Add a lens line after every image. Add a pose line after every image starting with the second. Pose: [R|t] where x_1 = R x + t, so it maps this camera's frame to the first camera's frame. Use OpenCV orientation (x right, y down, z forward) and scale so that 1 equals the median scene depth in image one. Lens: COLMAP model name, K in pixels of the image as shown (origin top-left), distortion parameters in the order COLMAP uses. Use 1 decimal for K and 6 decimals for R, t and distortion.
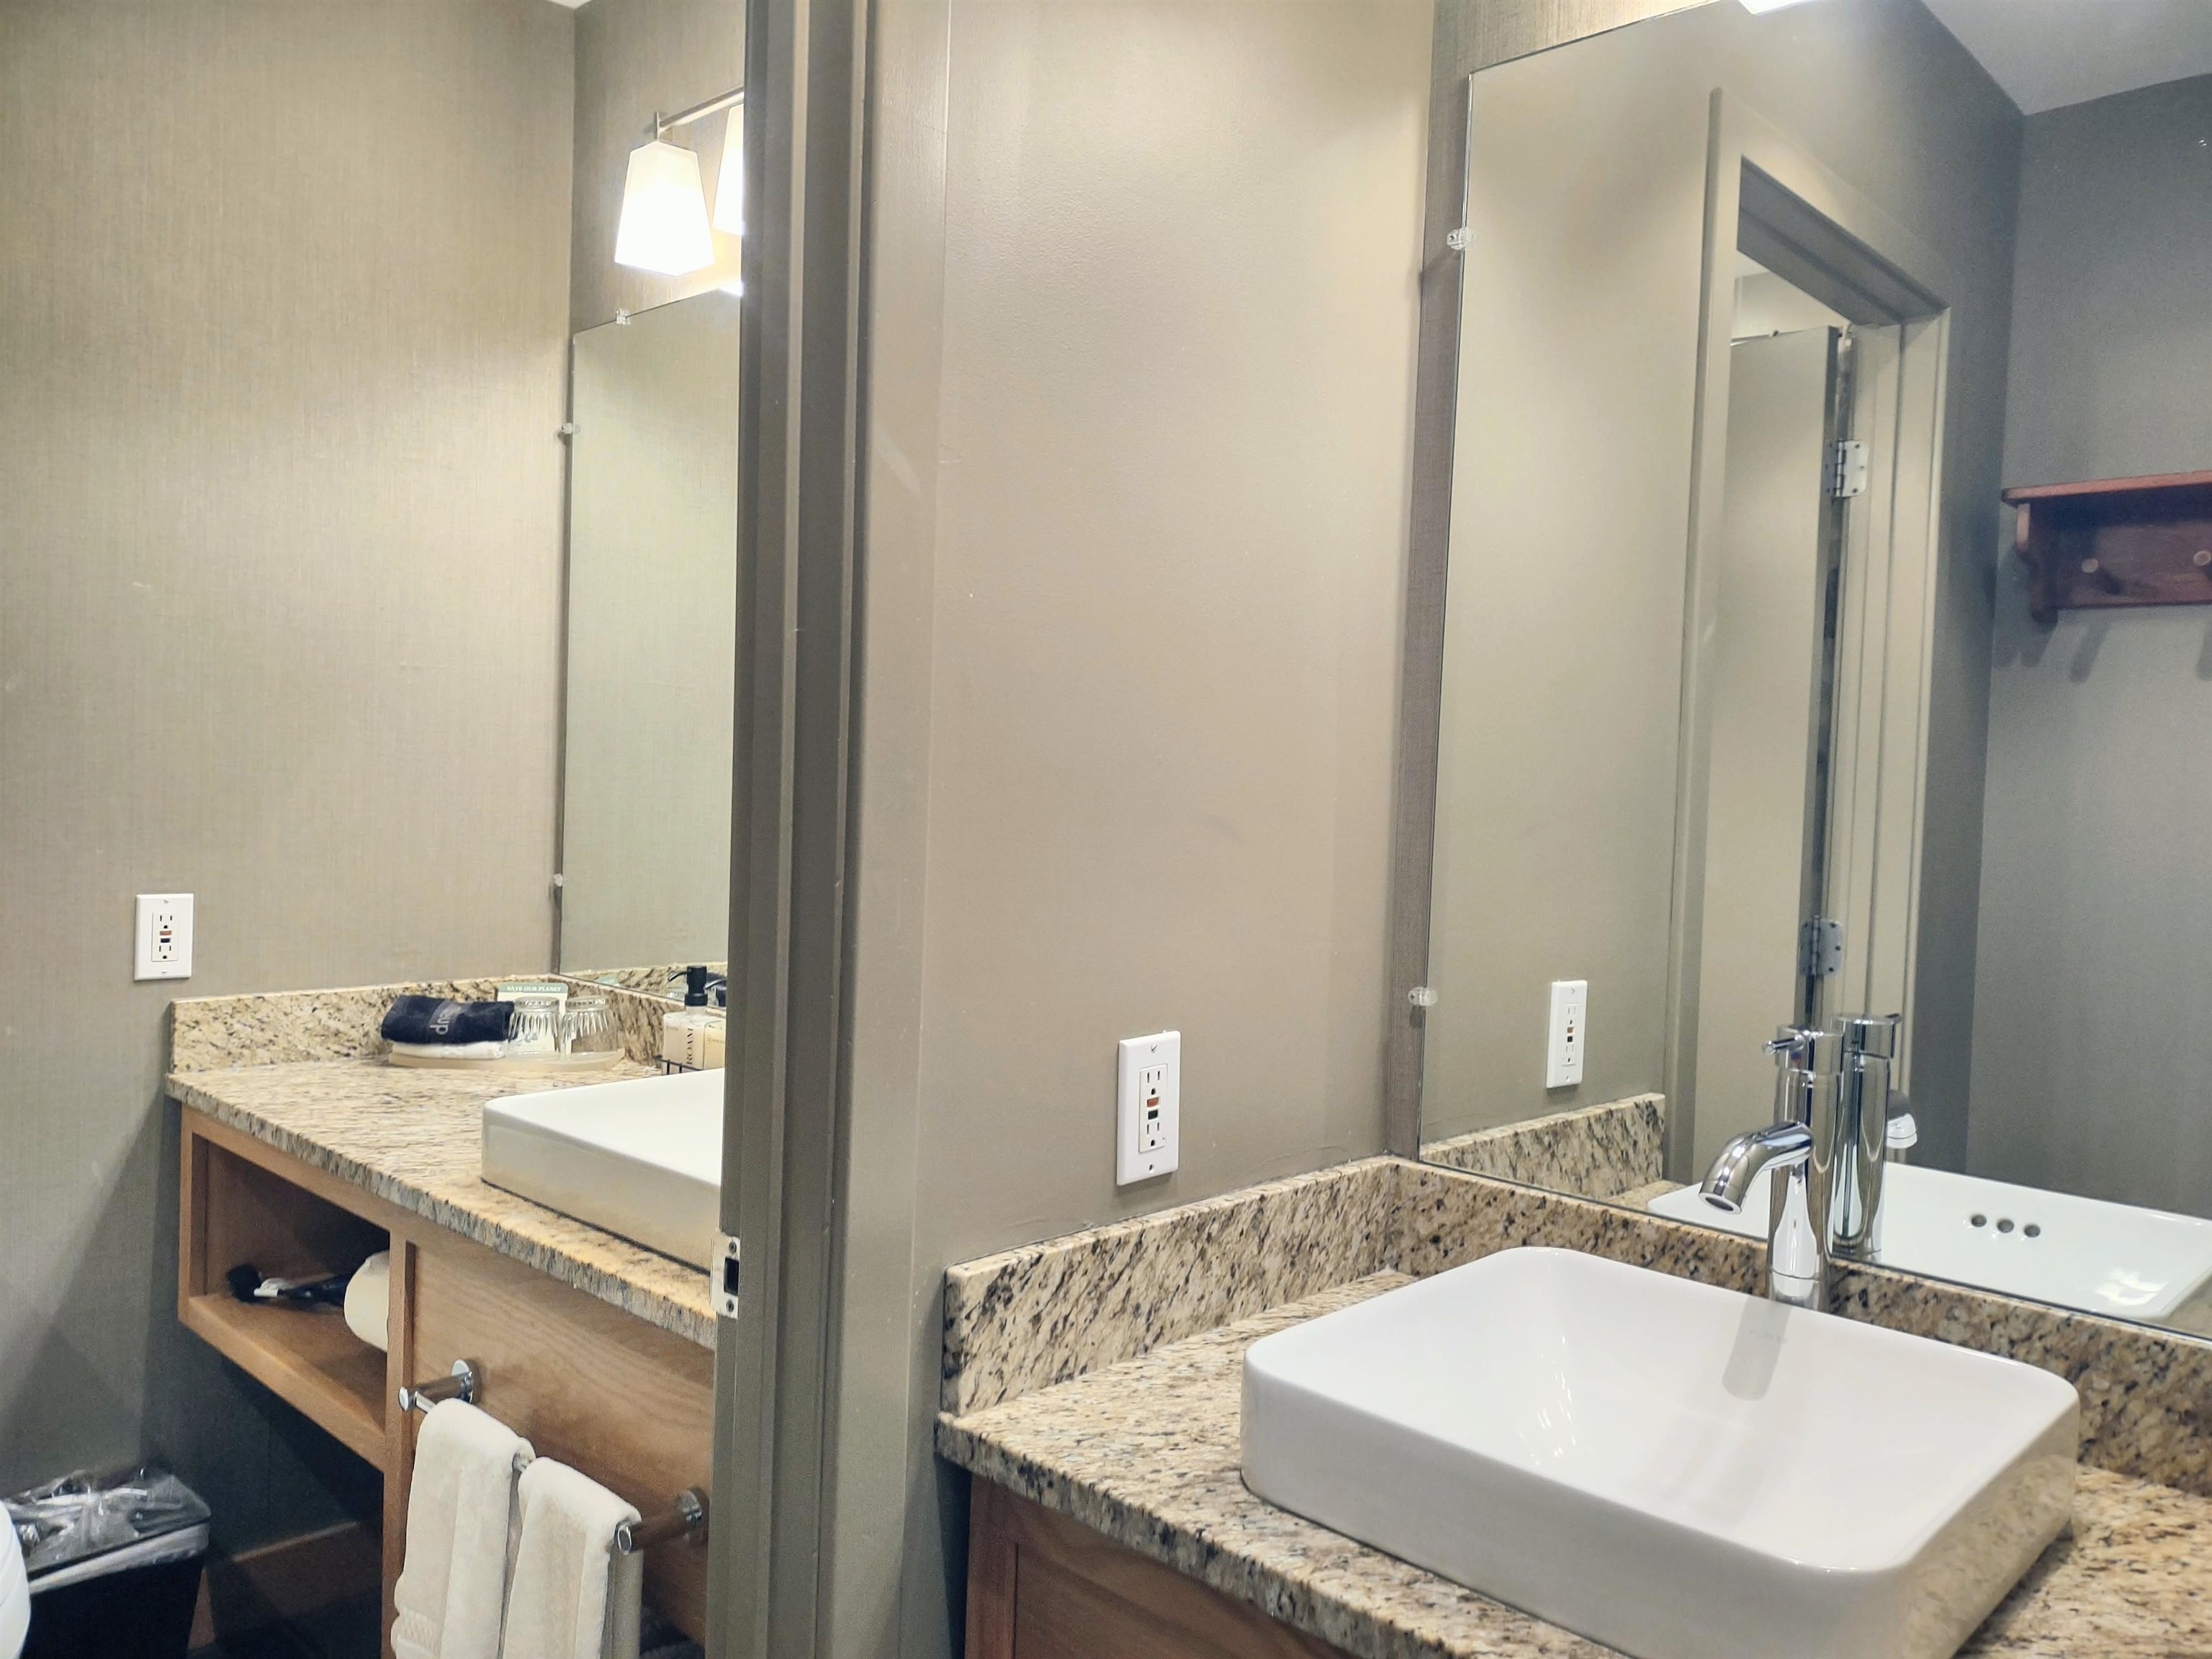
lens RADIAL K [[1648.3, 0, 1112.1], [0, 1648.3, 833.7], [0, 0, 1]] dist [0.075859, -0.082942]
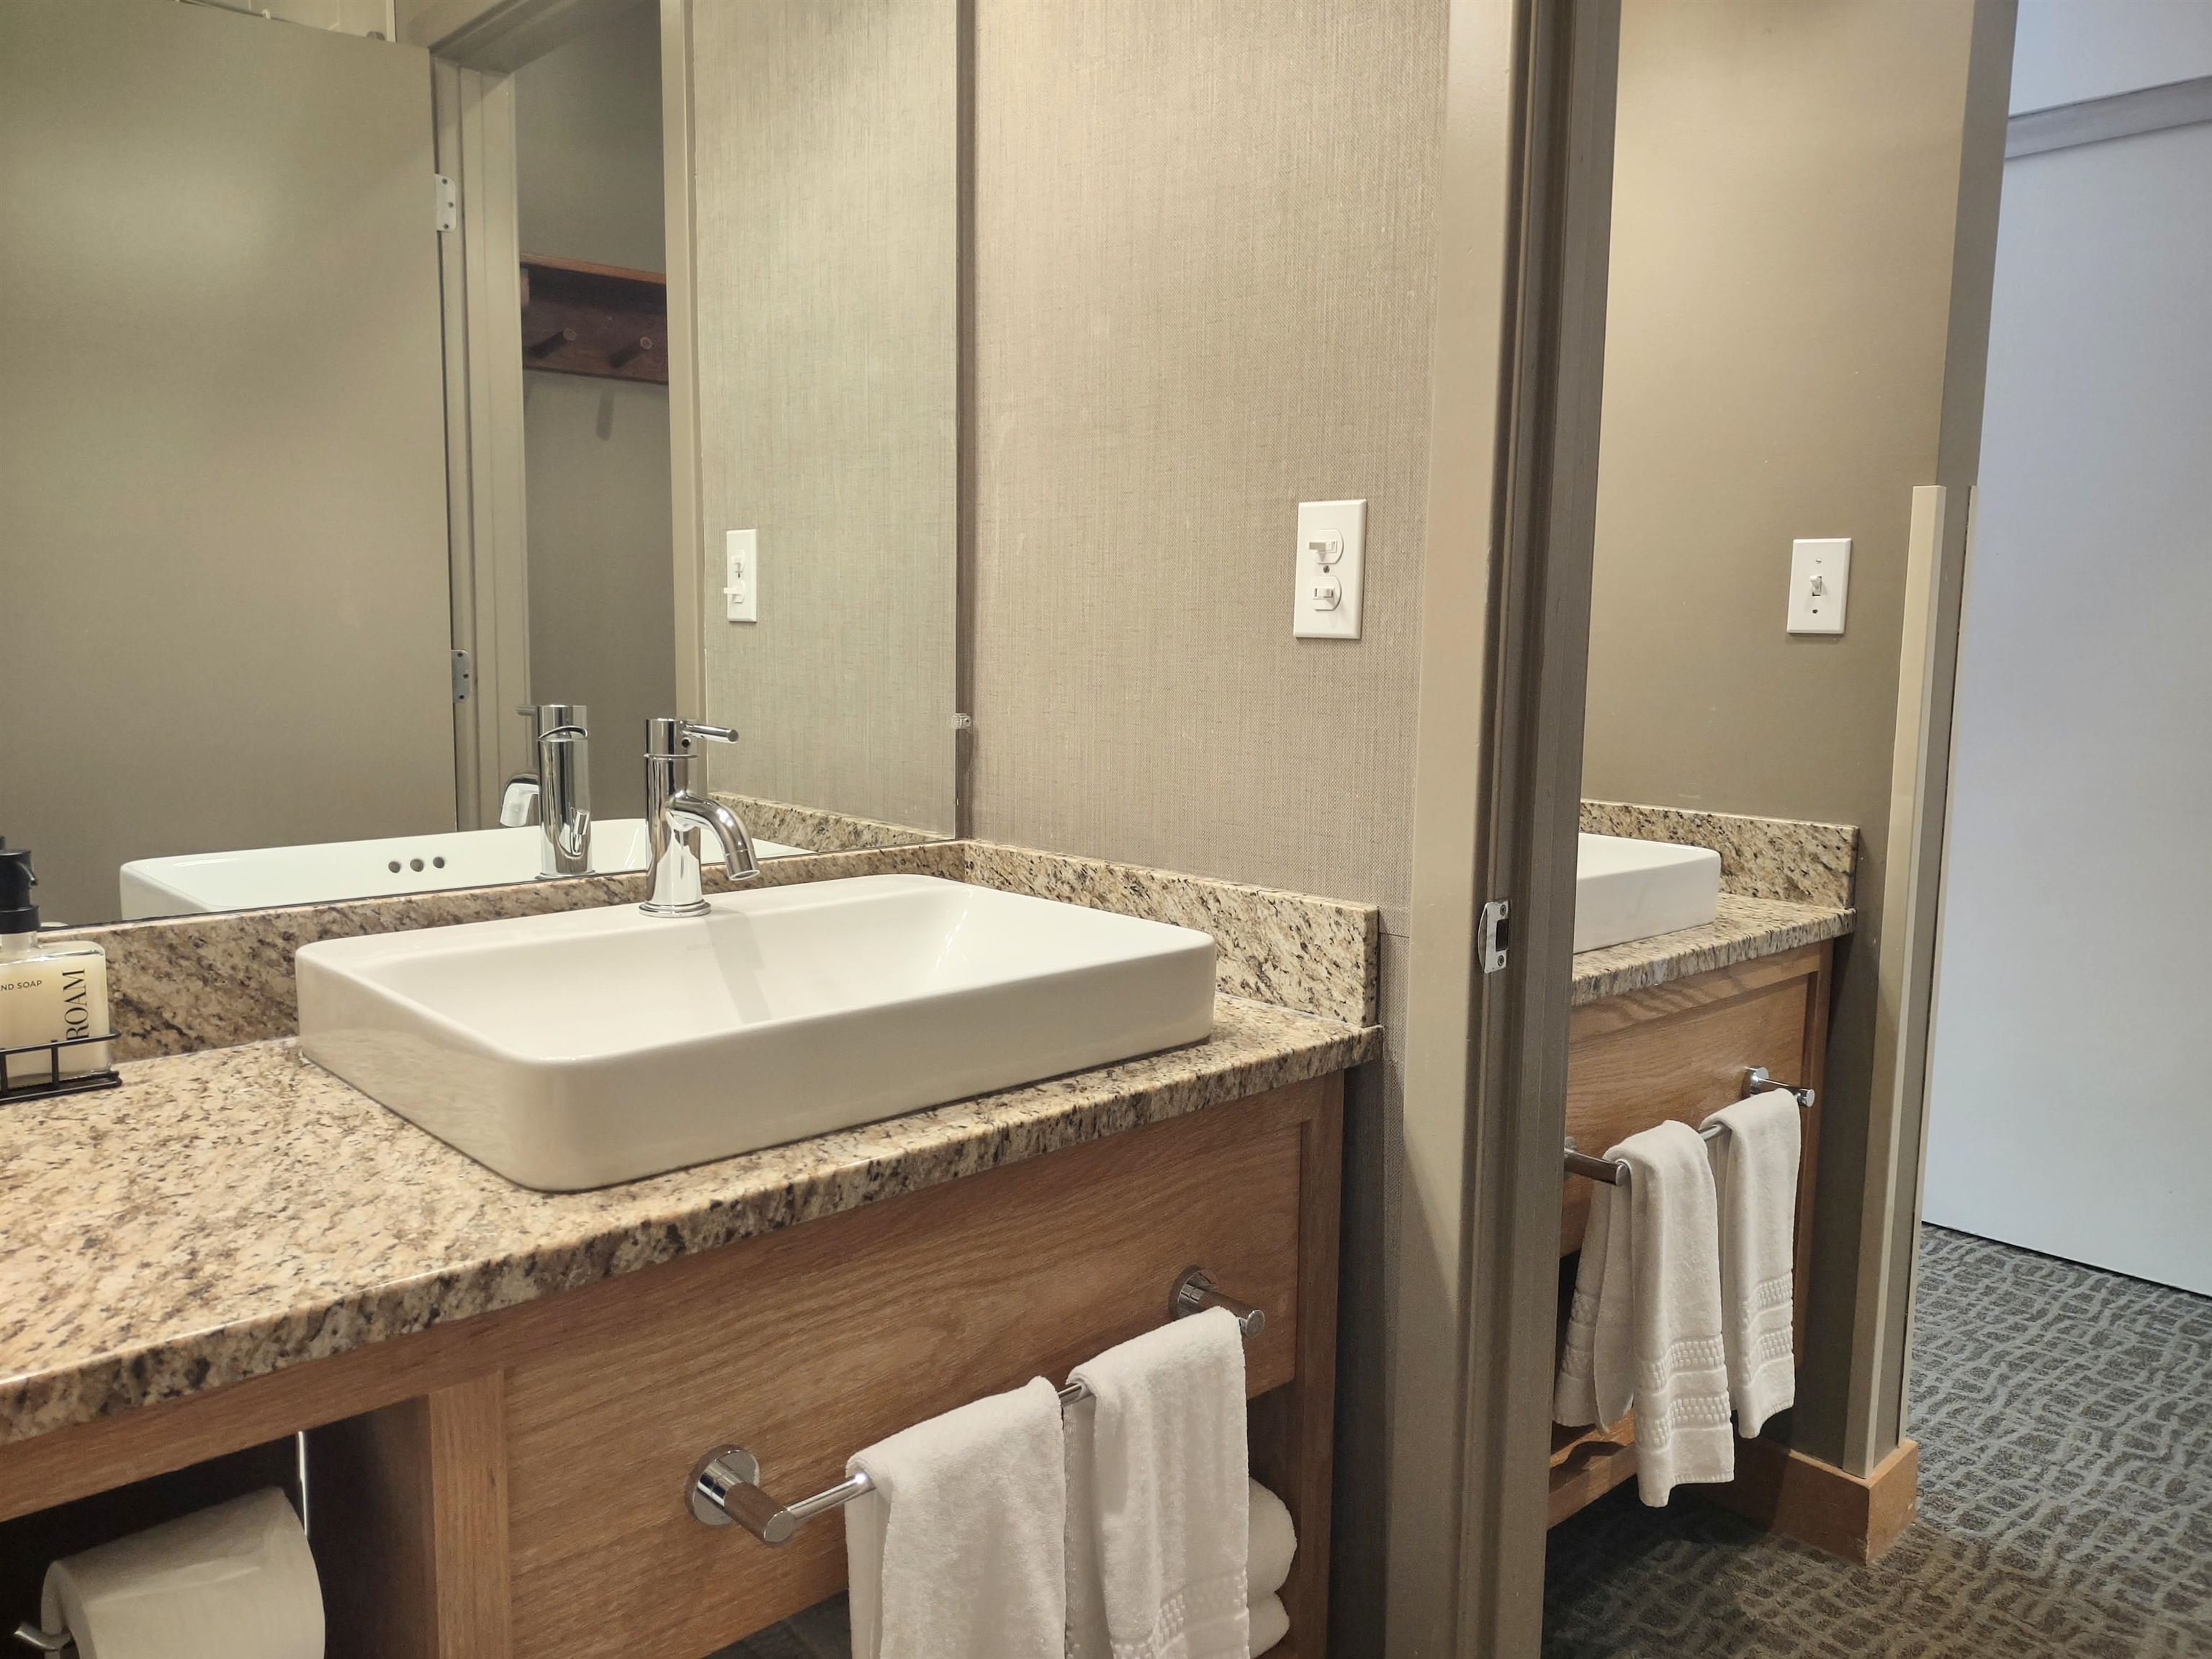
lens RADIAL K [[1648.3, 0, 1112.1], [0, 1648.3, 833.7], [0, 0, 1]] dist [0.075859, -0.082942]
pose [[0.059690, -0.165639, 0.984378, -1.069418], [0.022504, 0.986109, 0.164565, 0.002666], [-0.997963, 0.012329, 0.062588, 0.941616]]
